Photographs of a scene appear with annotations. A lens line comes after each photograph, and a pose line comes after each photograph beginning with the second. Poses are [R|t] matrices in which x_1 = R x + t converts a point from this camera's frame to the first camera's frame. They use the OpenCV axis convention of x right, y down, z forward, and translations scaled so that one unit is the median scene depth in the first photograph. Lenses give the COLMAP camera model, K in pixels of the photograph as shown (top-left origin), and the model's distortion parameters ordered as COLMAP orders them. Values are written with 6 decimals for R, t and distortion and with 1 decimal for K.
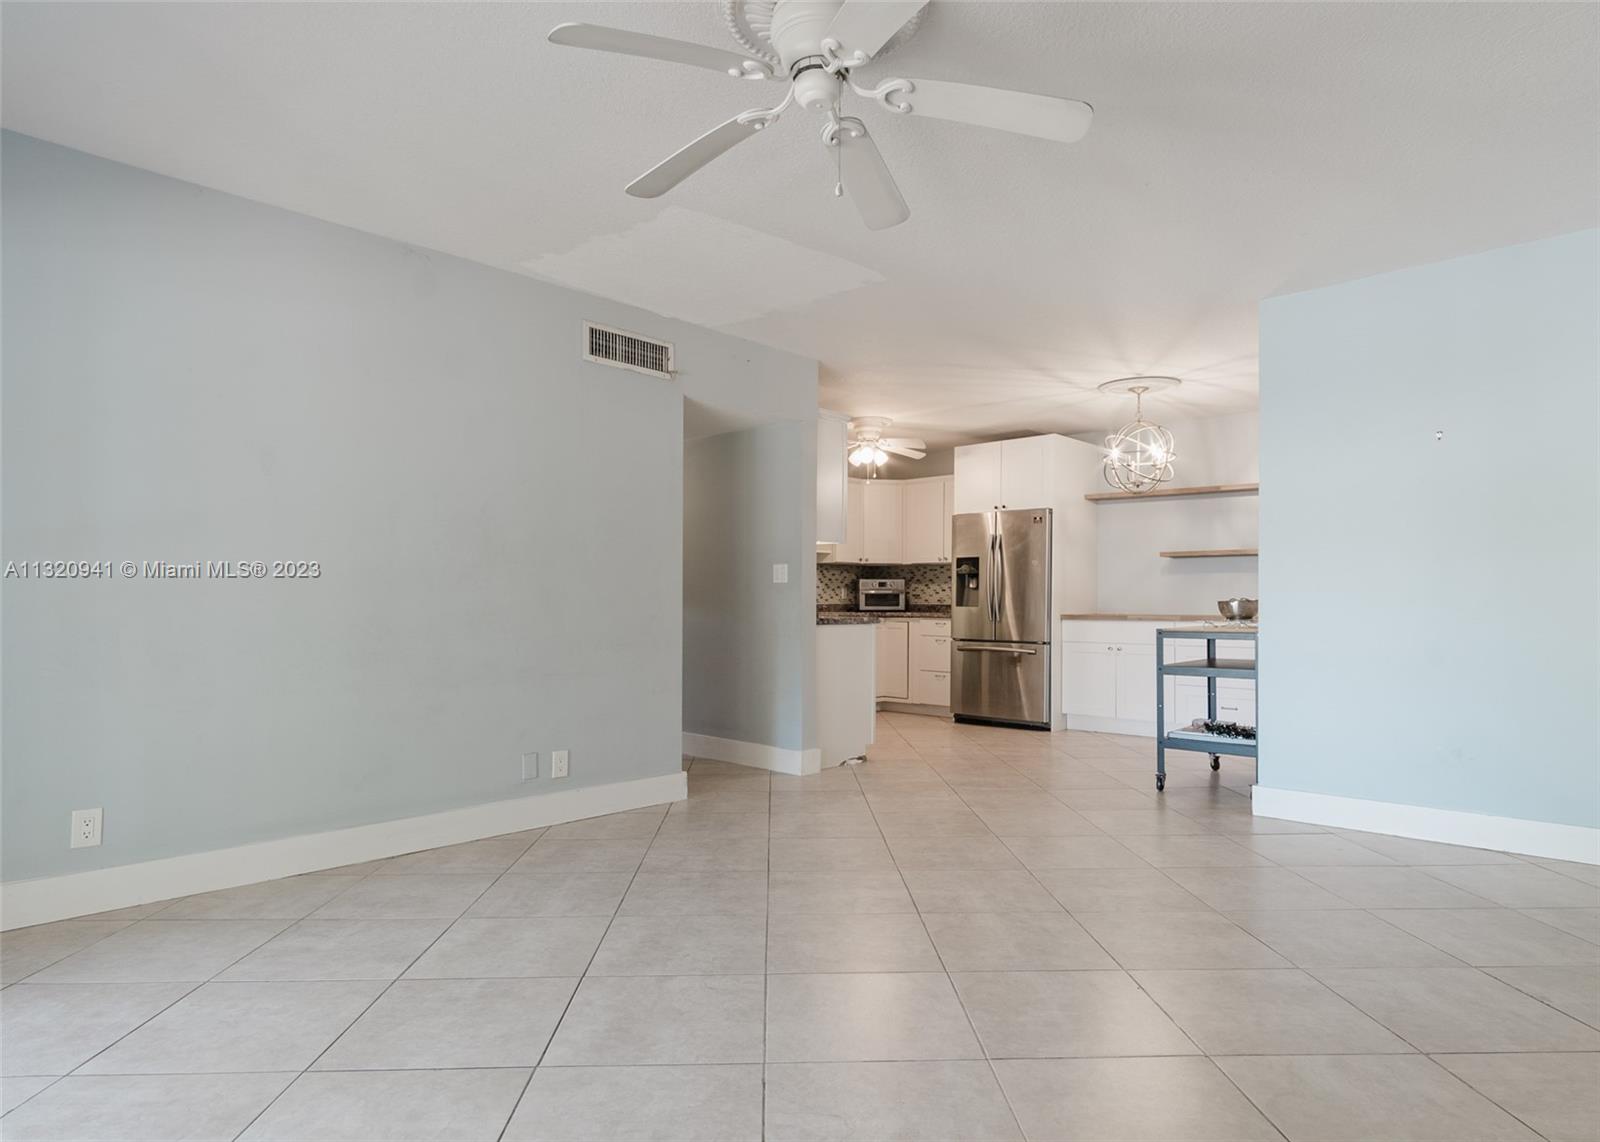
lens RADIAL K [[932.0, 0, 783.4], [0, 932.0, 599.6], [0, 0, 1]] dist [-0.003519, -0.000421]
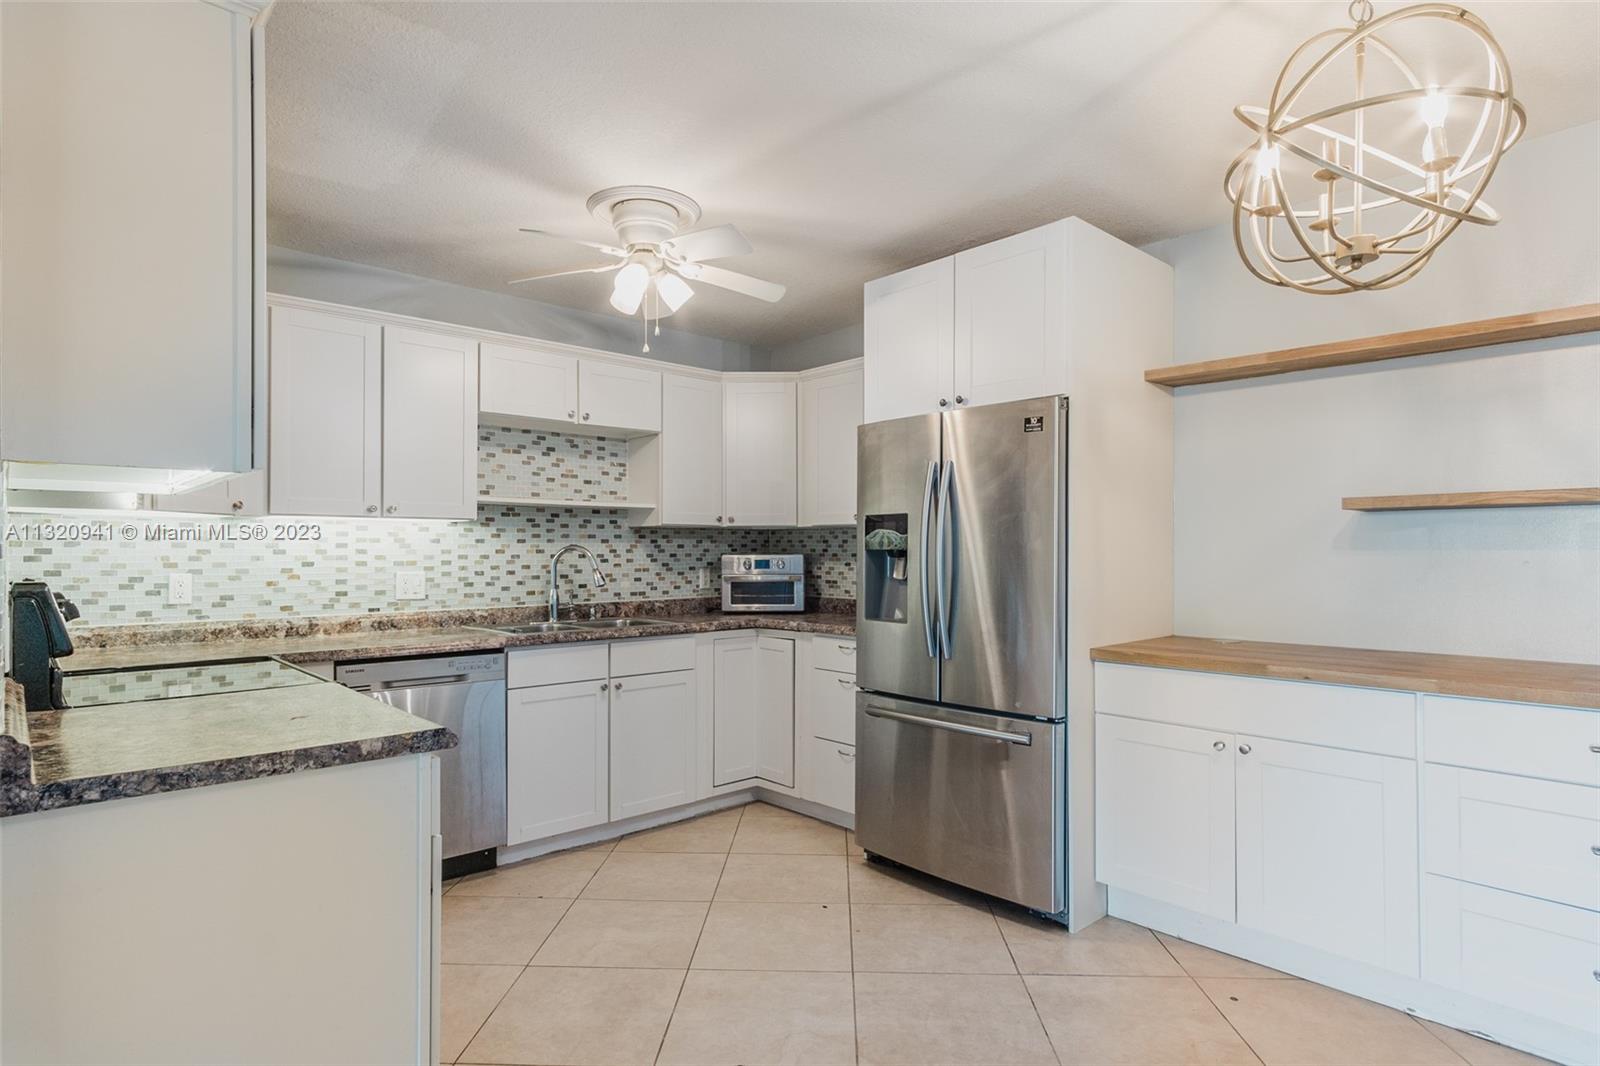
lens RADIAL K [[850.9, 0, 792.8], [0, 850.9, 549.7], [0, 0, 1]] dist [0.003623, 0.001976]
pose [[0.998137, -0.006462, -0.060663, 0.175062], [0.006410, 0.999979, -0.001055, -0.027353], [0.060669, 0.000664, 0.998158, 0.569993]]
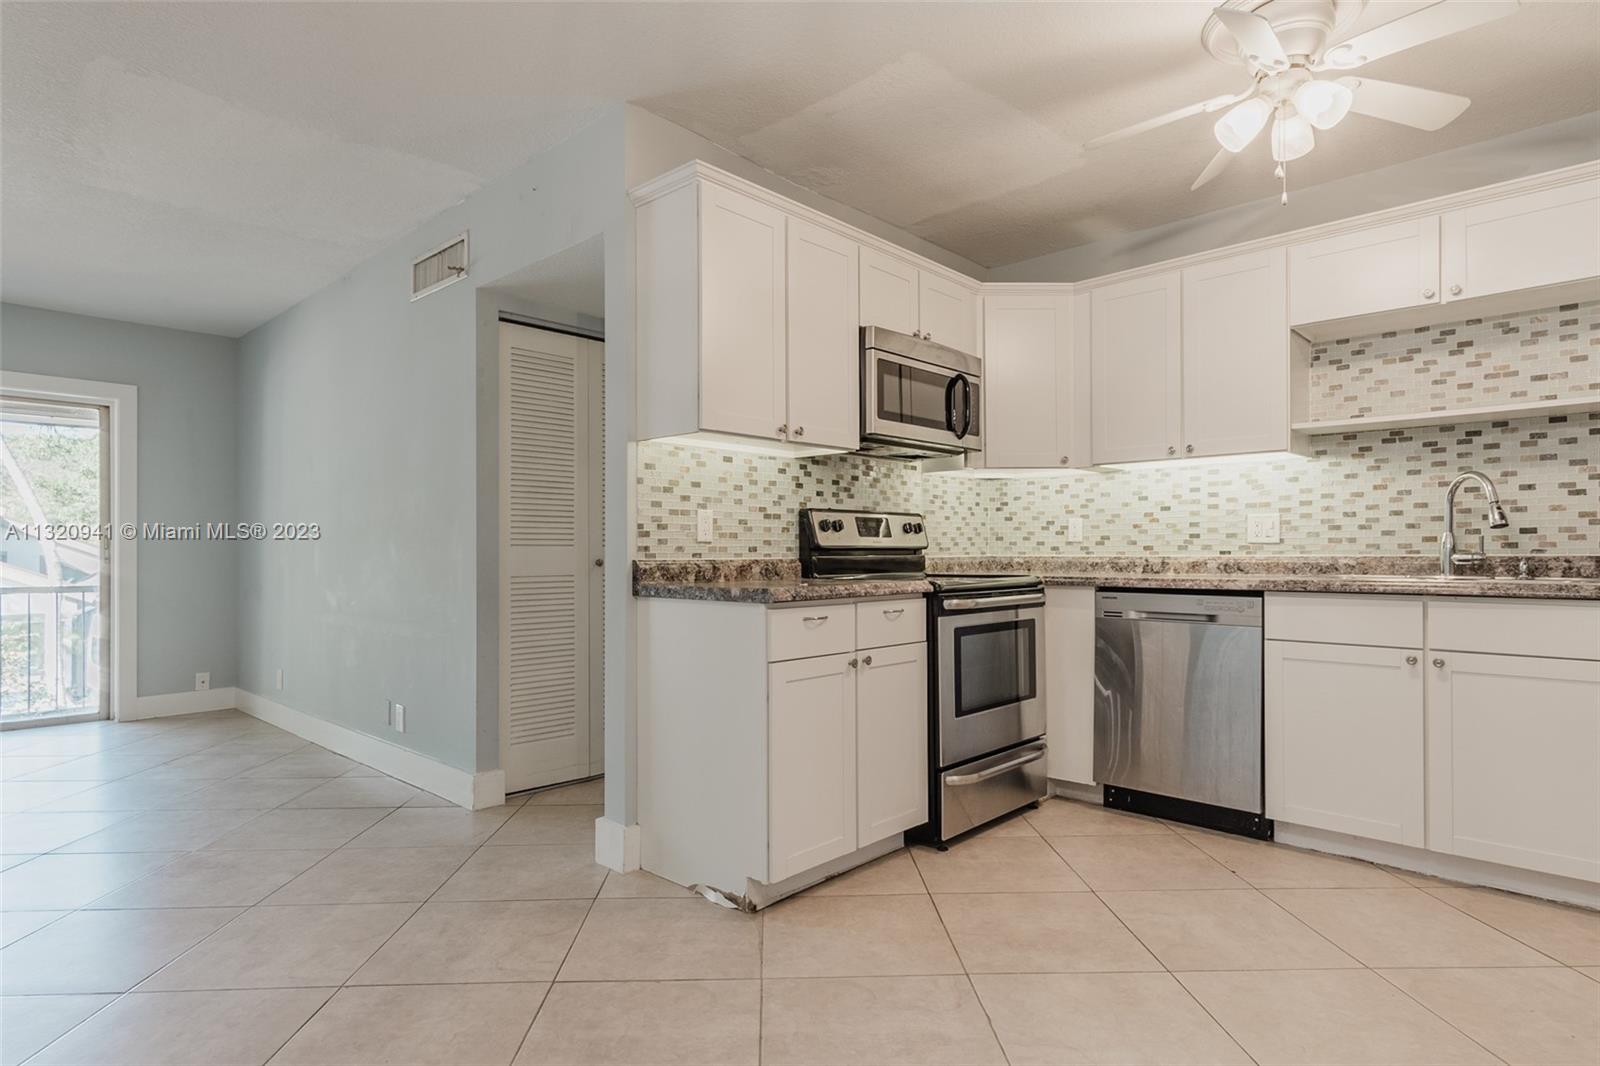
lens RADIAL K [[850.9, 0, 792.8], [0, 850.9, 549.7], [0, 0, 1]] dist [0.003623, 0.001976]
pose [[0.017219, -0.006449, -0.999831, 0.373646], [0.006270, 0.999960, -0.006342, 0.002576], [0.999832, -0.006160, 0.017259, 0.770354]]
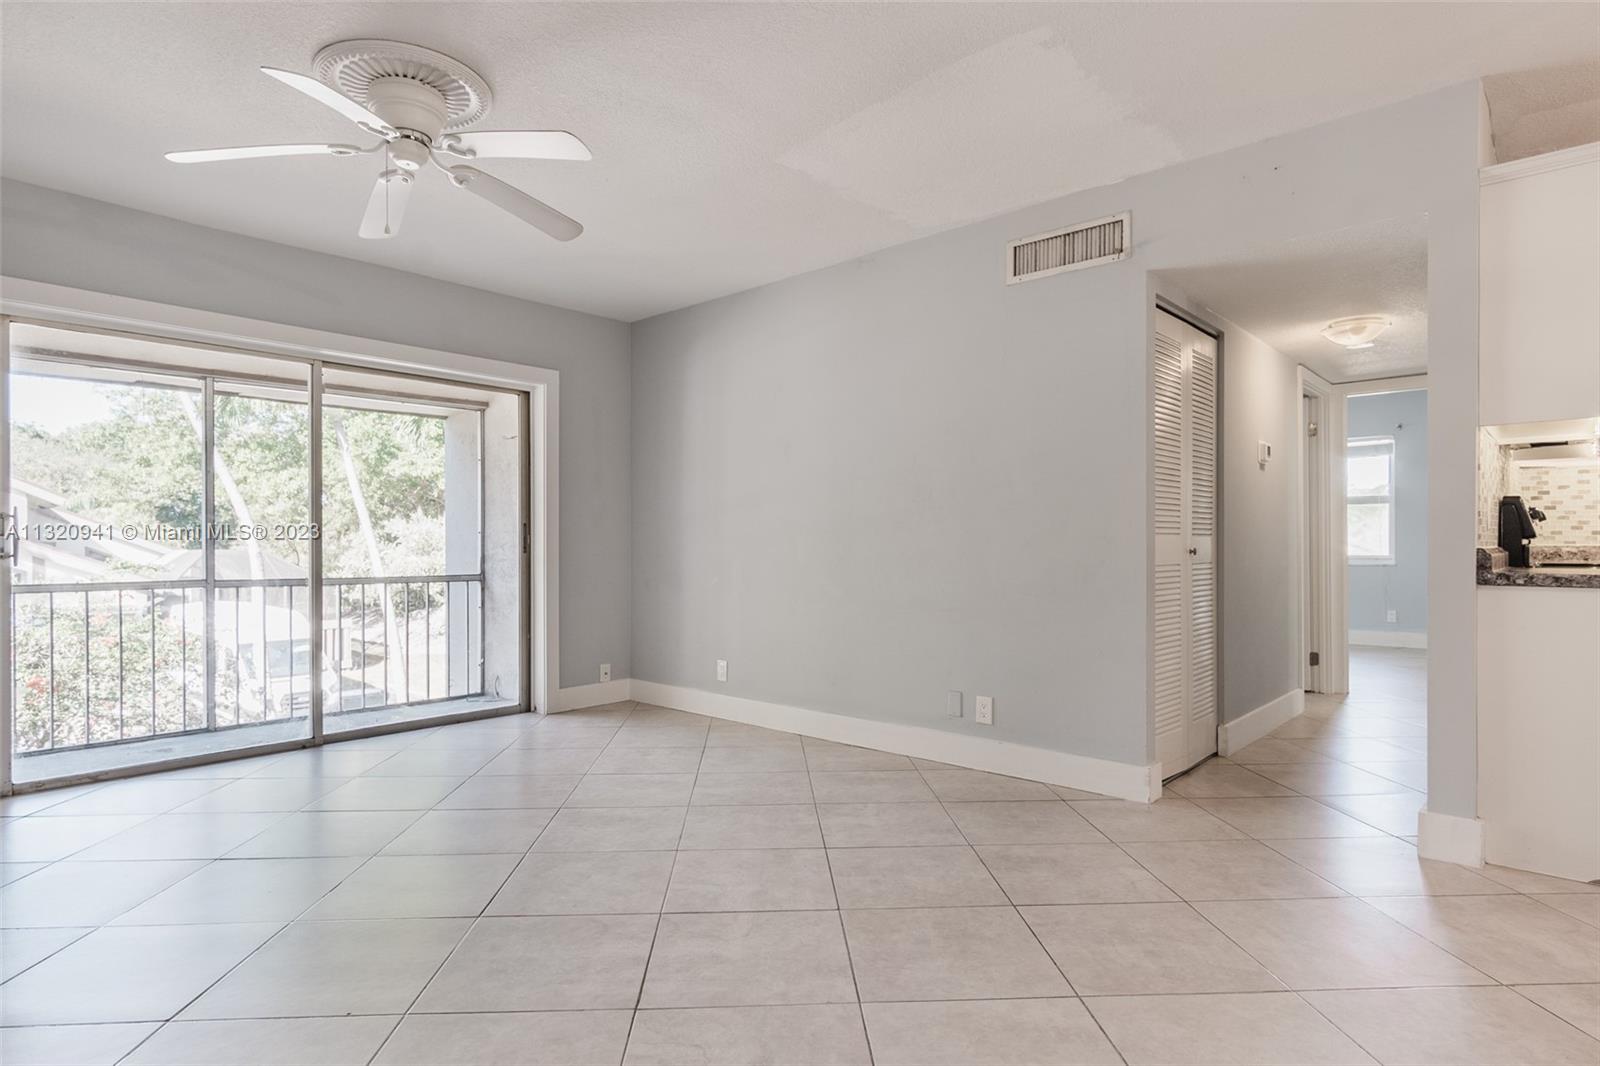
lens RADIAL K [[860.8, 0, 802.1], [0, 860.8, 542.8], [0, 0, 1]] dist [0.000657, 0.000480]
pose [[0.028532, -0.005285, -0.999579, 0.361714], [0.005002, 0.999974, -0.005144, 0.002819], [0.999580, -0.004853, 0.028558, 0.432624]]
